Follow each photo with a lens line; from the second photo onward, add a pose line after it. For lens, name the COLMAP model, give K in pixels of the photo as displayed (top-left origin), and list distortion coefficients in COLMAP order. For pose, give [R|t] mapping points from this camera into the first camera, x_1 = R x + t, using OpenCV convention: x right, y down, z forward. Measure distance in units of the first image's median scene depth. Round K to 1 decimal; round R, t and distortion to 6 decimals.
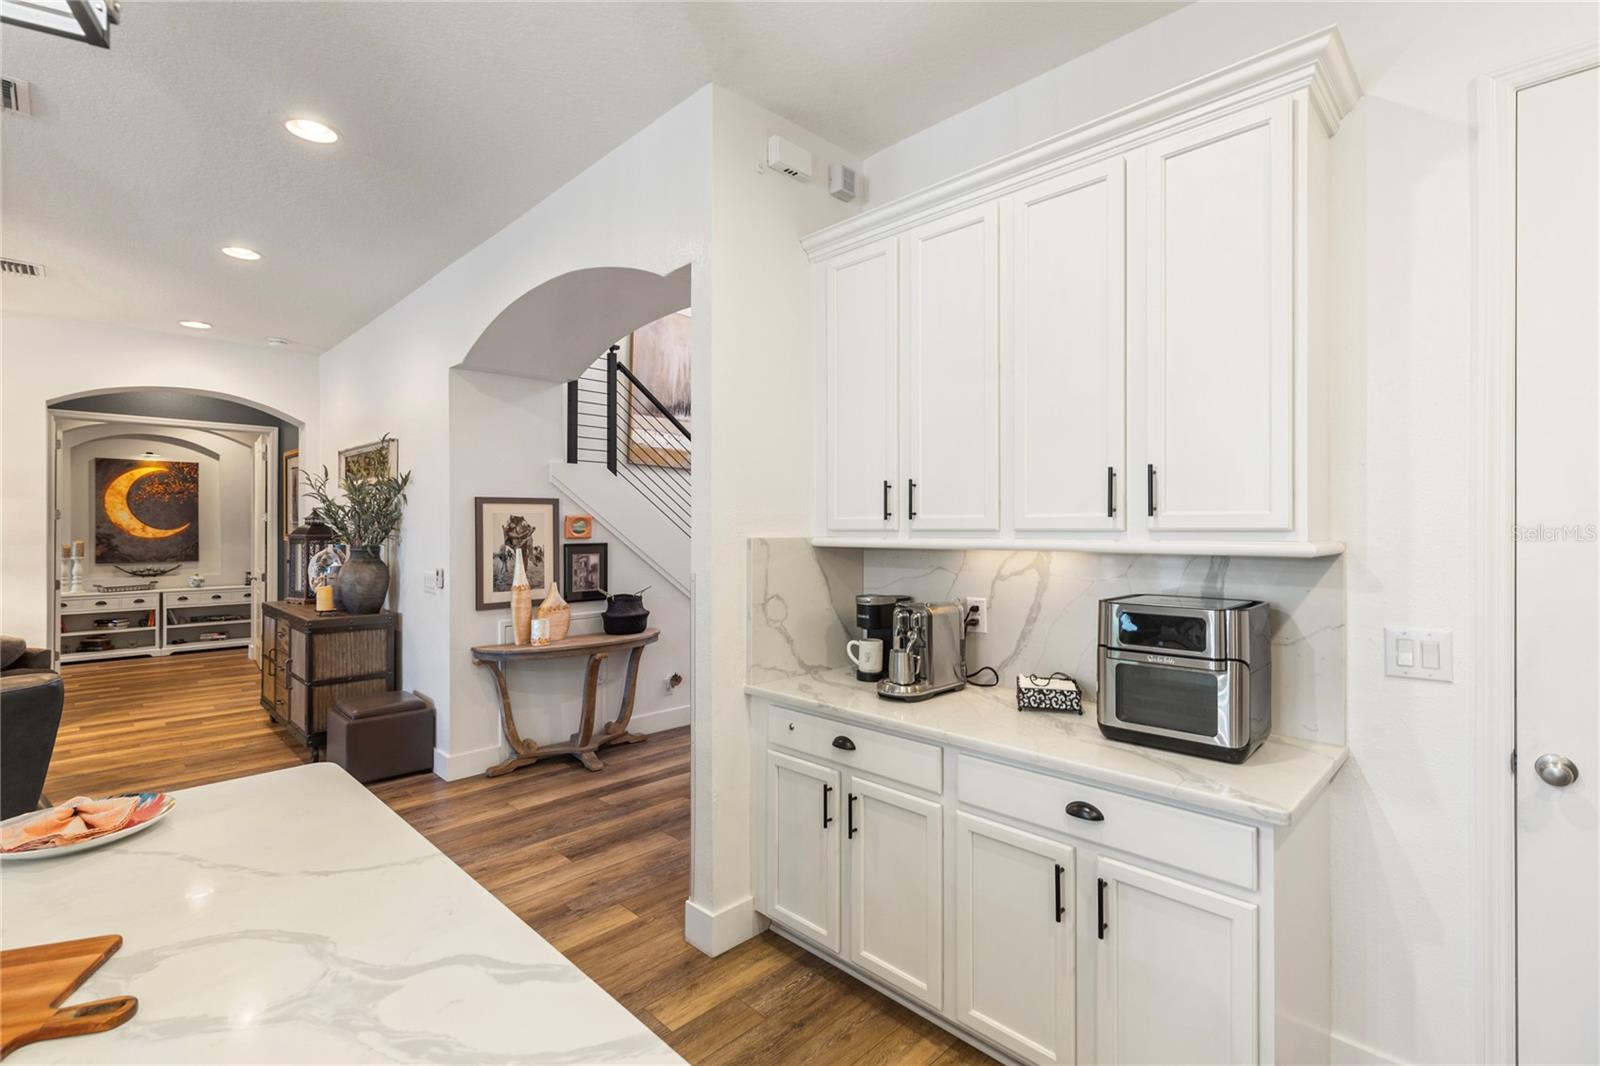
lens RADIAL K [[732.6, 0, 797.1], [0, 732.6, 524.9], [0, 0, 1]] dist [0.010563, -0.001471]
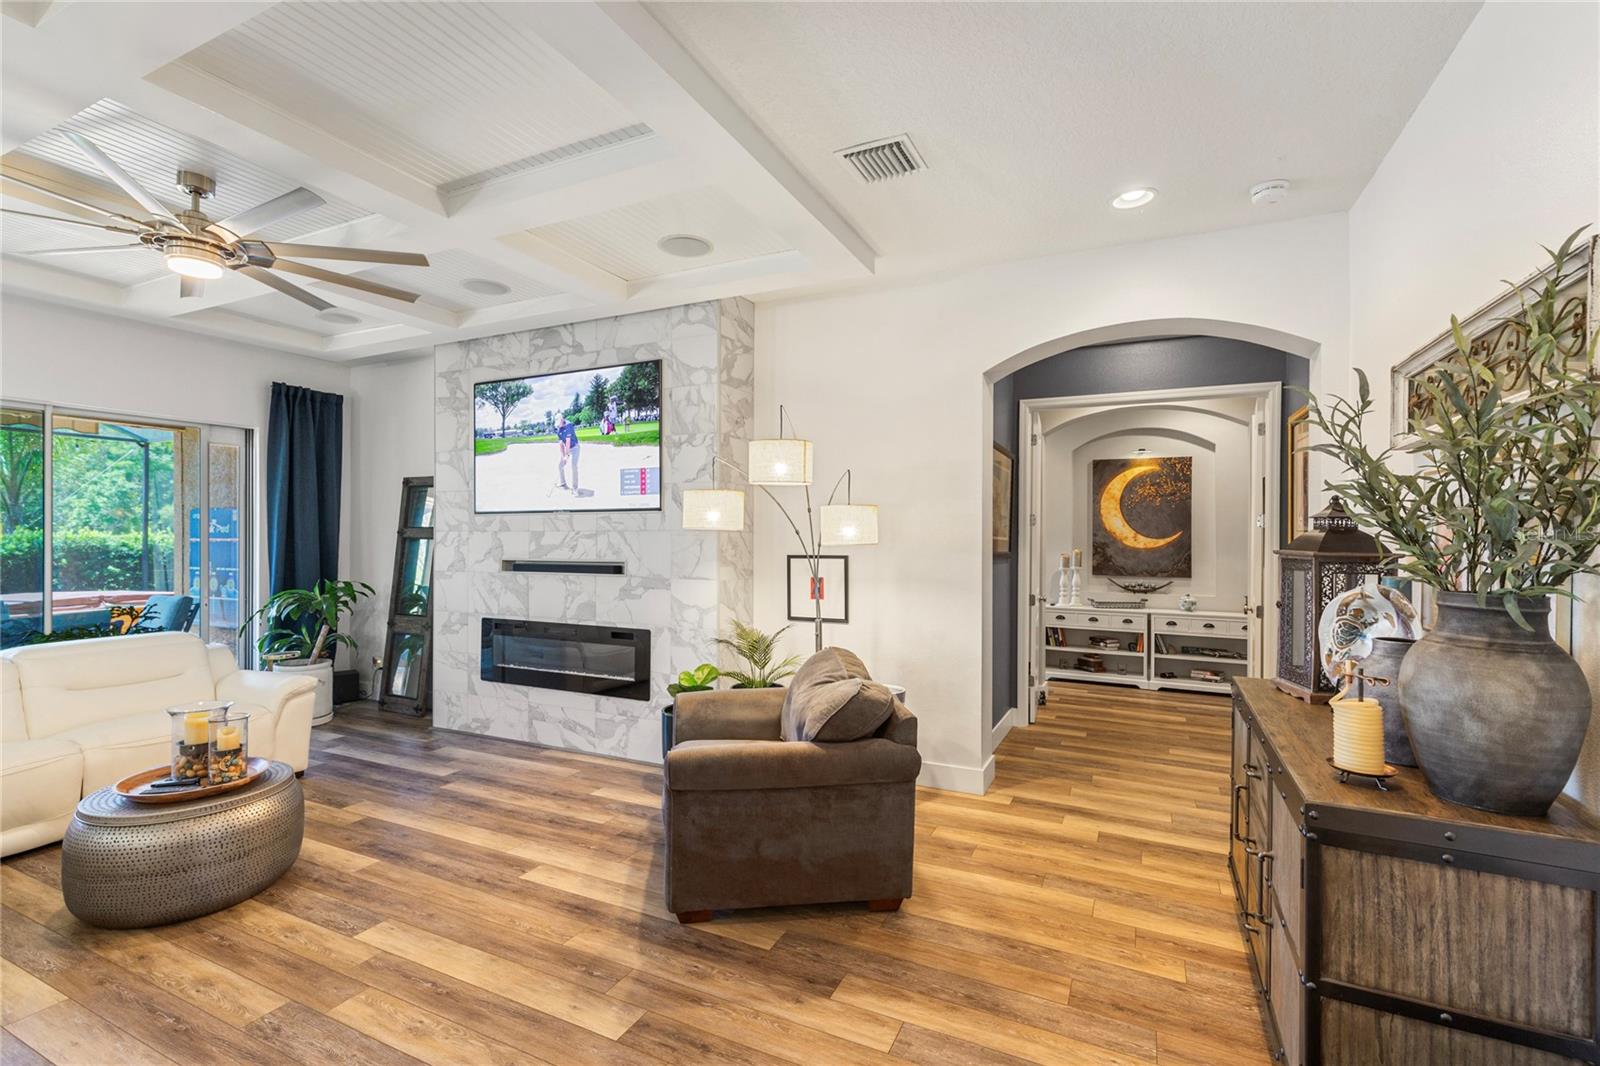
lens RADIAL K [[732.6, 0, 788.6], [0, 732.6, 531.7], [0, 0, 1]] dist [0.010563, -0.001471]
pose [[0.336621, 0.001208, -0.941639, -0.213814], [-0.006612, 0.999978, -0.001081, 0.002088], [0.941617, 0.006590, 0.336621, 0.332199]]
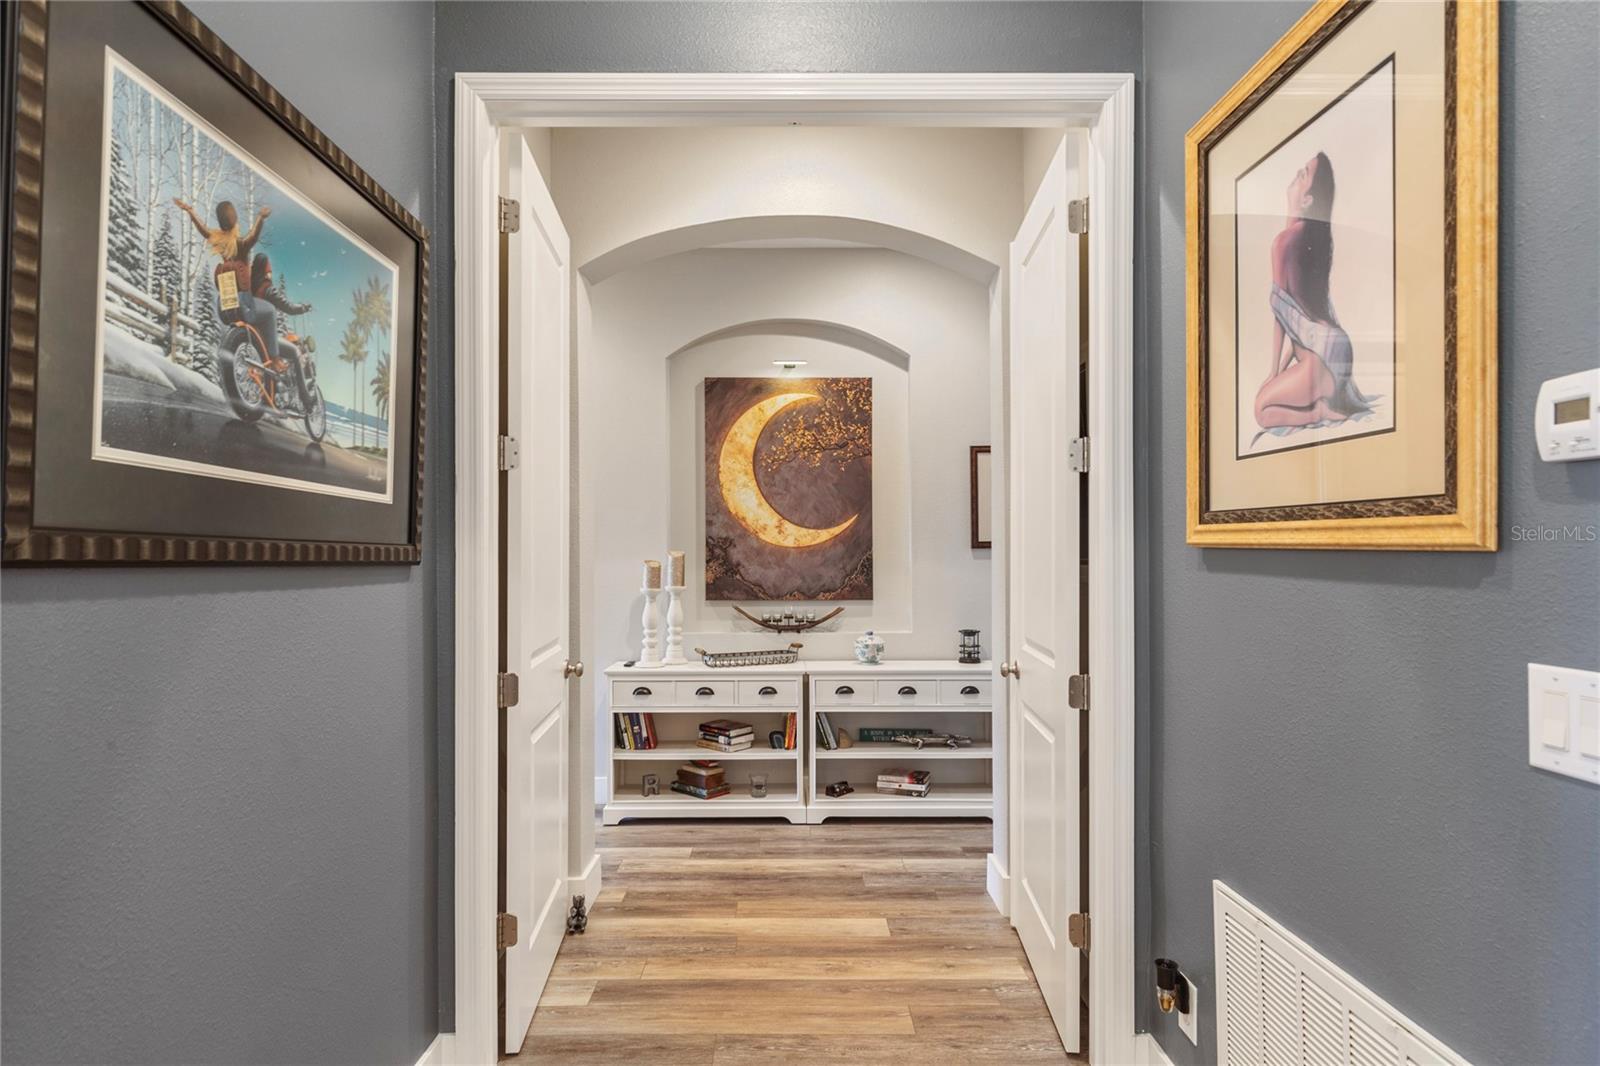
lens RADIAL K [[891.6, 0, 802.1], [0, 891.6, 535.1], [0, 0, 1]] dist [0.000594, -0.000030]
pose [[0.727816, -0.010166, -0.685697, -0.507045], [0.002666, 0.999925, -0.011995, 0.017329], [0.685767, 0.006902, 0.727788, 0.620197]]
